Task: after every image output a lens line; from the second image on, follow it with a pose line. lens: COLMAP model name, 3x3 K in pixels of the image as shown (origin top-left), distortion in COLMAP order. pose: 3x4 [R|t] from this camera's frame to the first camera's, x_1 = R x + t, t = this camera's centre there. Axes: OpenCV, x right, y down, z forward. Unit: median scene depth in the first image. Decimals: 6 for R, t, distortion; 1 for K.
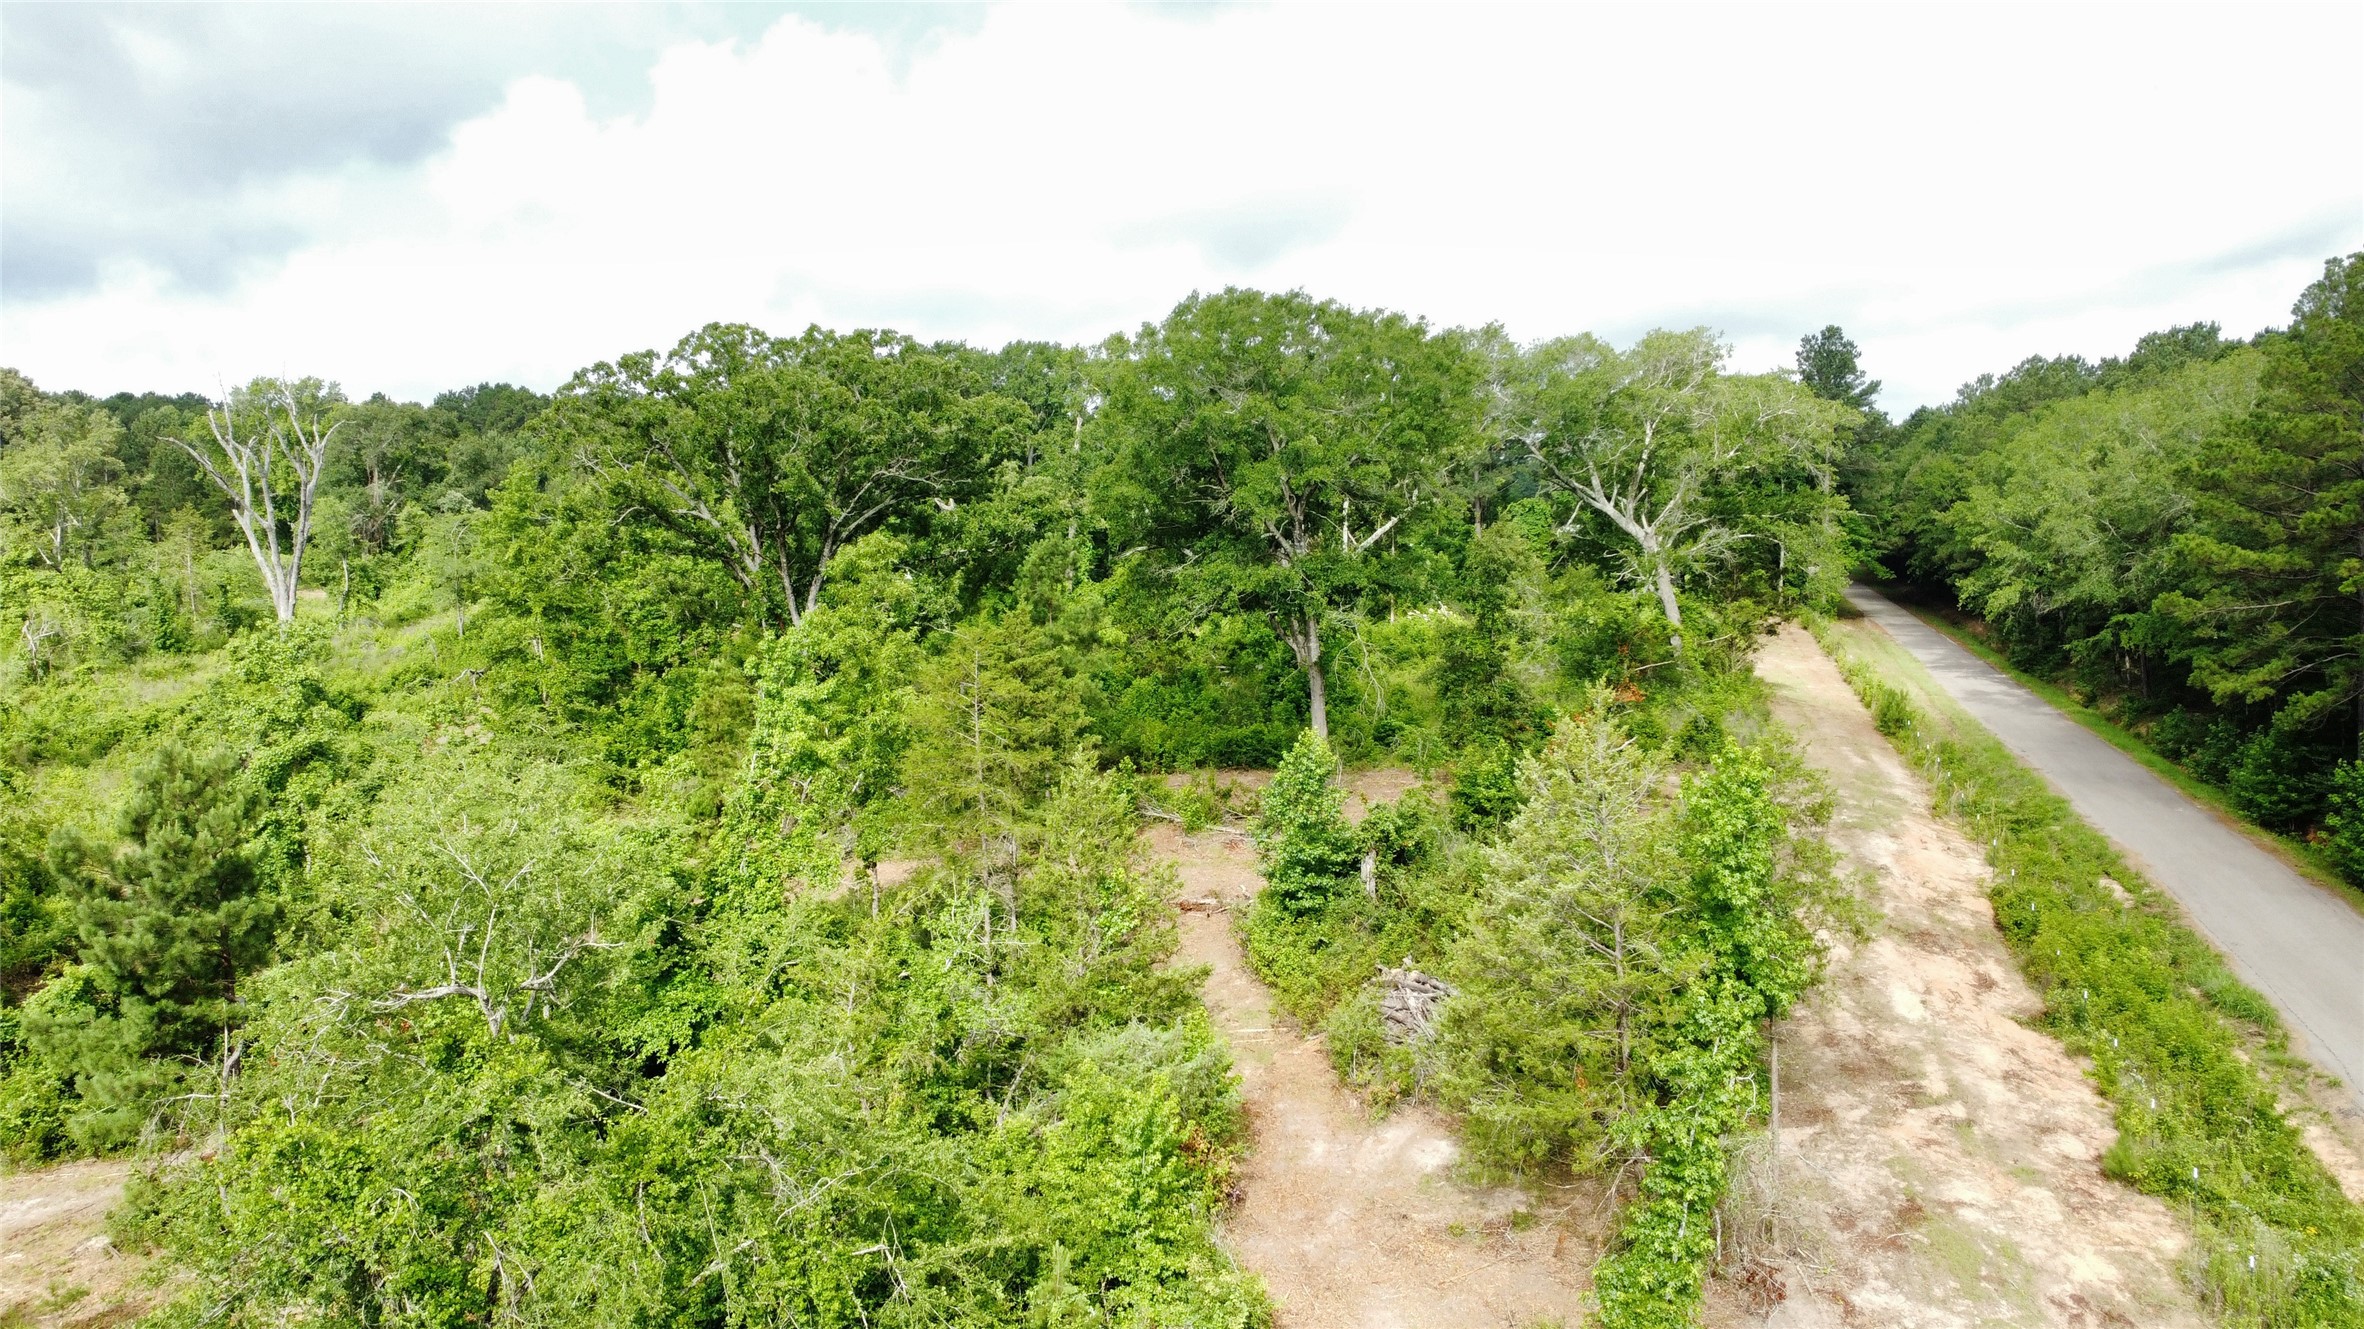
lens RADIAL K [[1762.7, 0, 1185.9], [0, 1762.7, 663.2], [0, 0, 1]] dist [-0.005123, -0.002991]
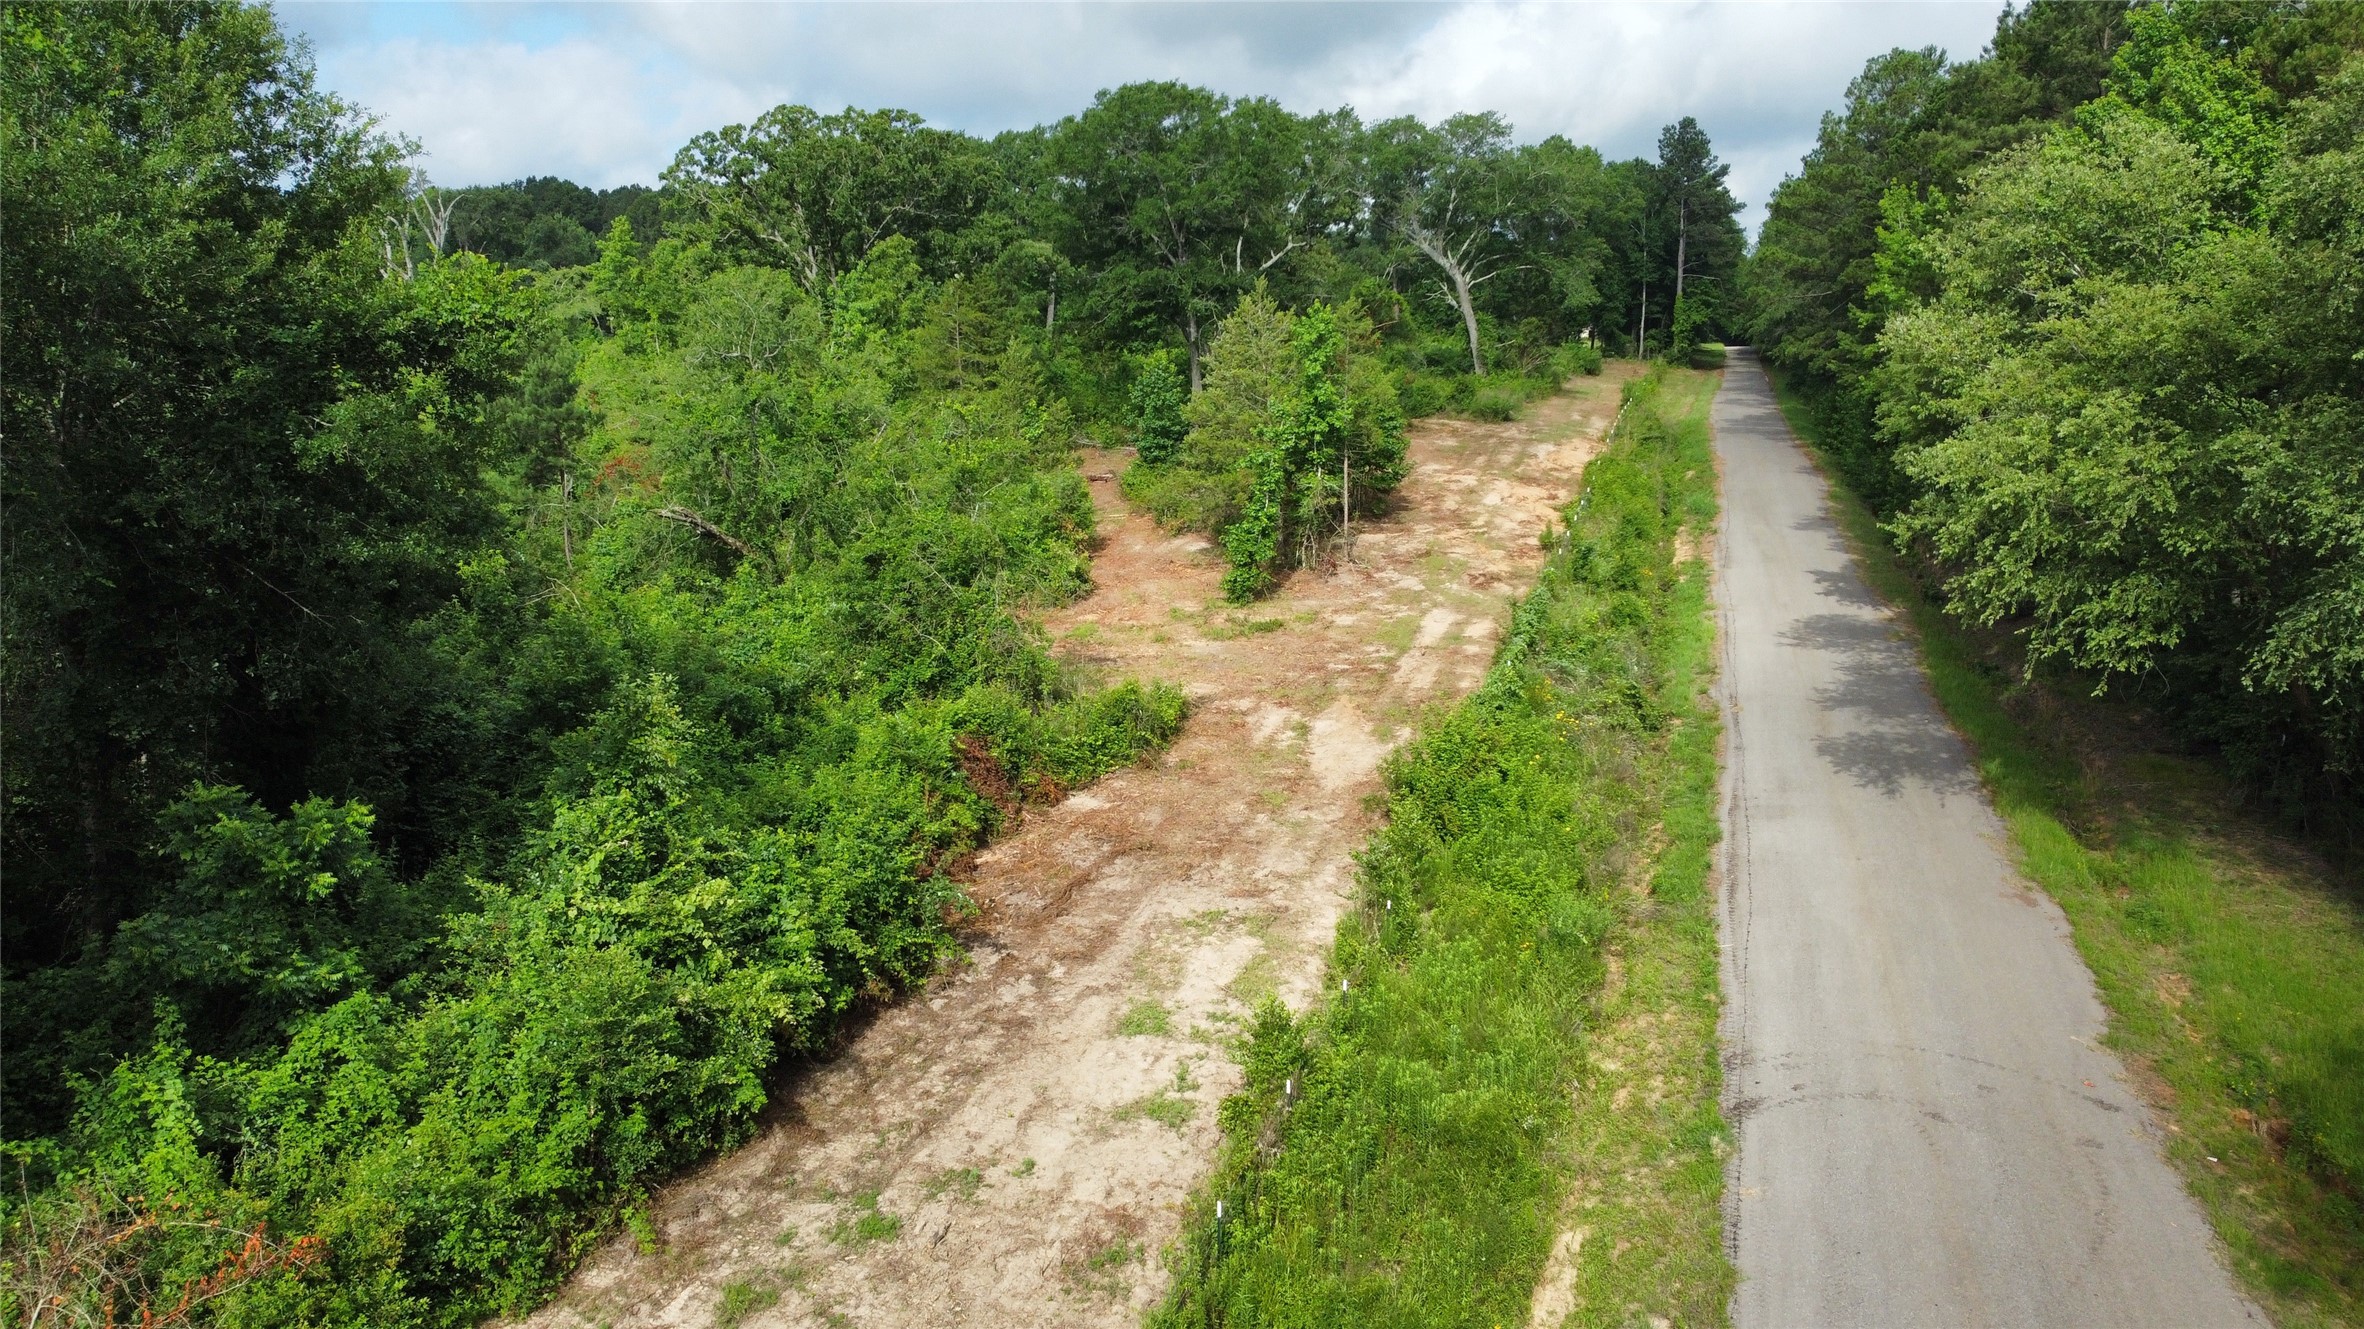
lens RADIAL K [[1762.7, 0, 1177.2], [0, 1762.7, 666.3], [0, 0, 1]] dist [-0.005123, -0.002991]
pose [[0.999924, 0.003434, -0.011820, 0.079220], [-0.002161, 0.994358, 0.106052, 0.115230], [0.012117, -0.106019, 0.994290, -0.502786]]
